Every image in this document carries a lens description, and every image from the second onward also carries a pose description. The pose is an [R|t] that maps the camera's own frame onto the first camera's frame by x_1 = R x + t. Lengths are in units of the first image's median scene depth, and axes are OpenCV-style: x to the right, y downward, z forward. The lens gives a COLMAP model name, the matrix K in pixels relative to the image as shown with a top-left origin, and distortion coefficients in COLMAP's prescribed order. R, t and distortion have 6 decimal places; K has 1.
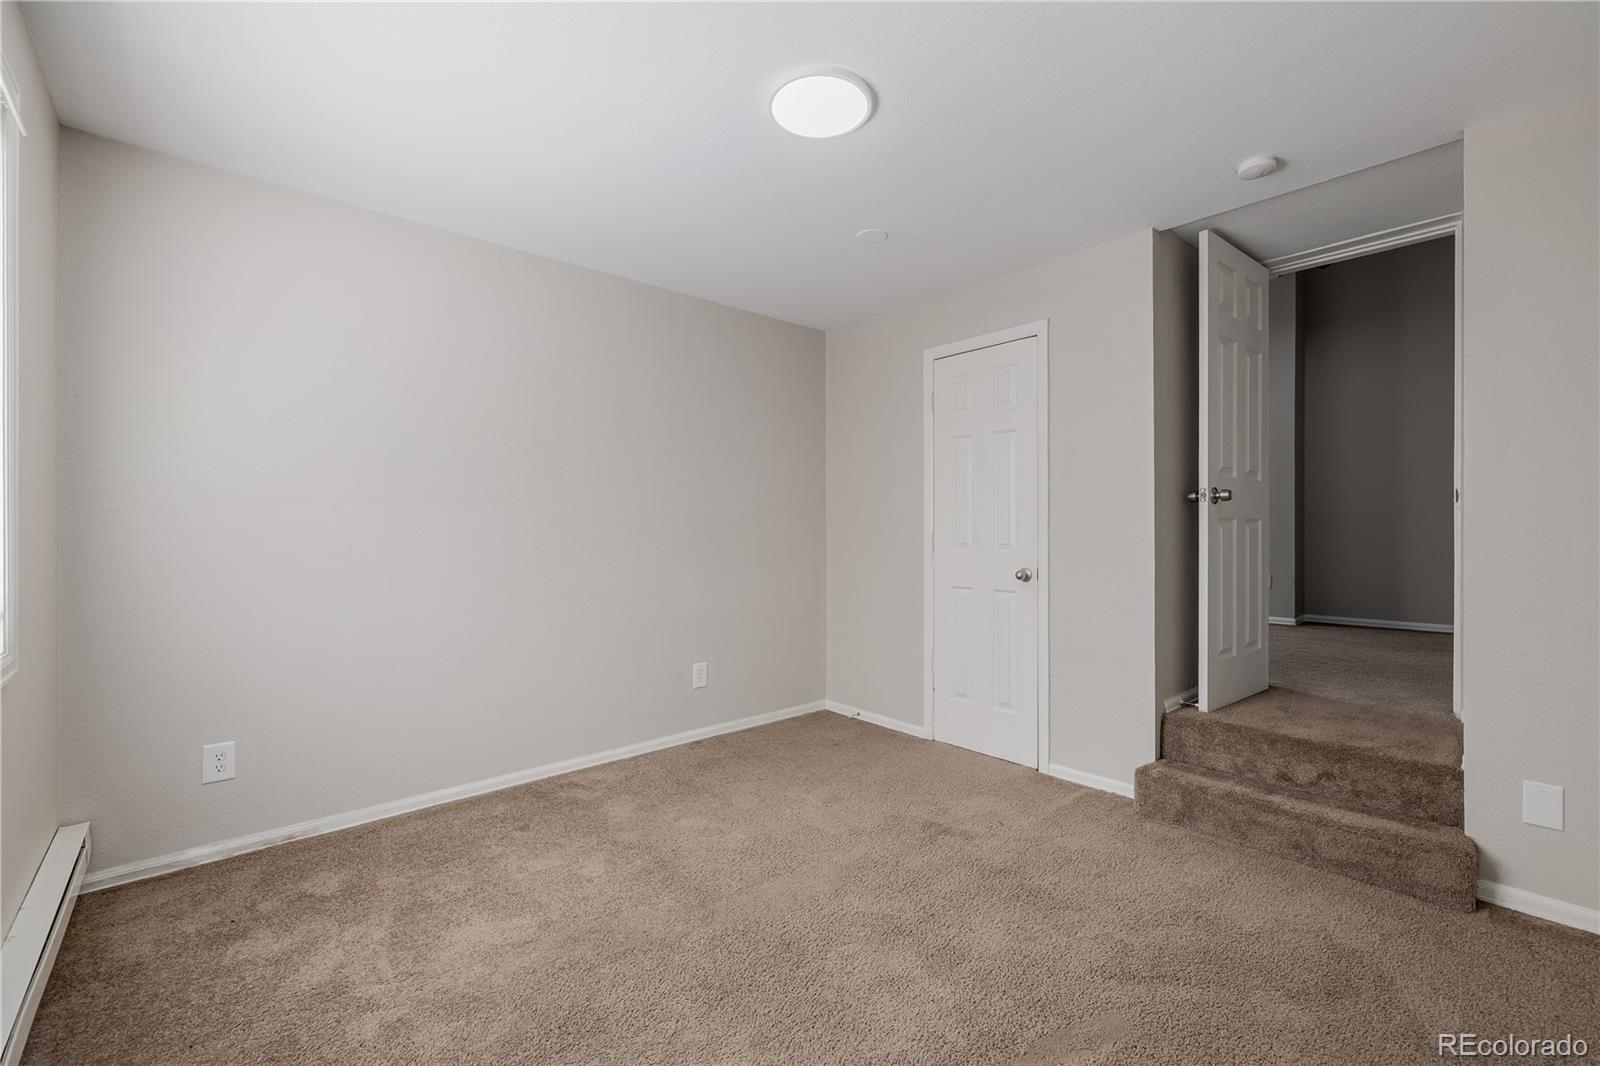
lens RADIAL K [[670.2, 0, 825.1], [0, 670.2, 528.9], [0, 0, 1]] dist [-0.002082, 0.000925]
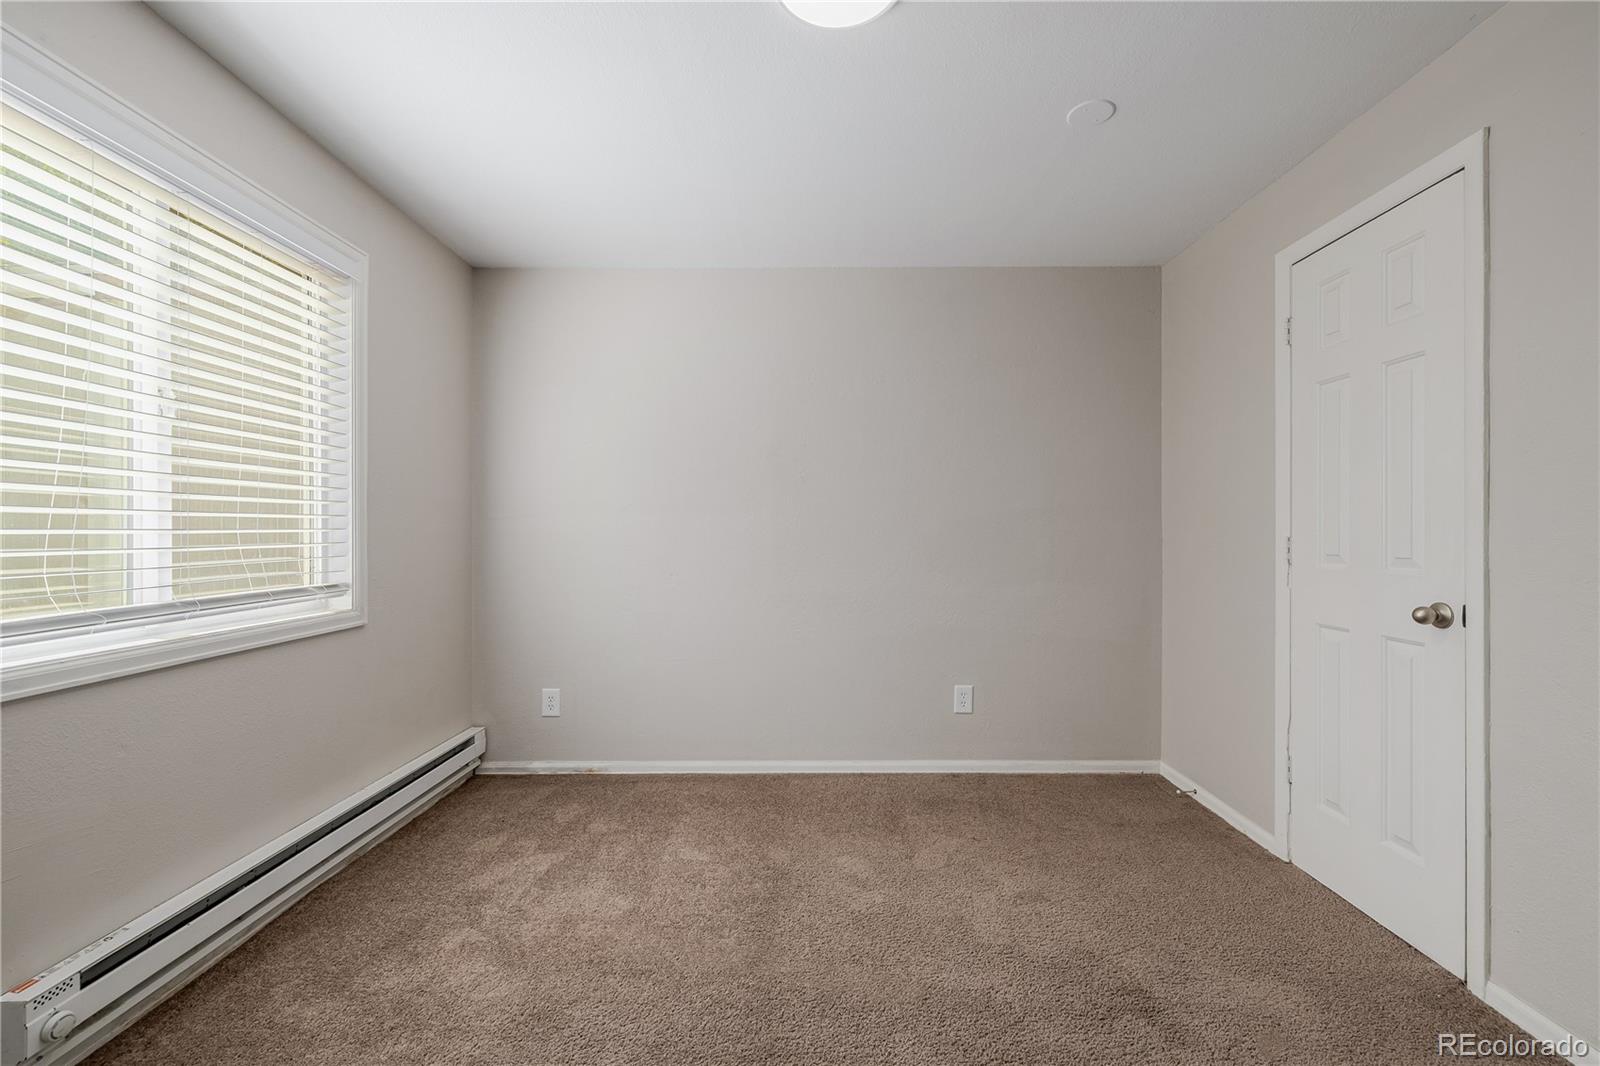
lens RADIAL K [[670.2, 0, 807.4], [0, 670.2, 532.6], [0, 0, 1]] dist [-0.002082, 0.000925]
pose [[0.735612, 0.000578, -0.677403, 0.318692], [0.000150, 0.999999, 0.001016, 0.000692], [0.677403, -0.000849, 0.735612, 0.276514]]
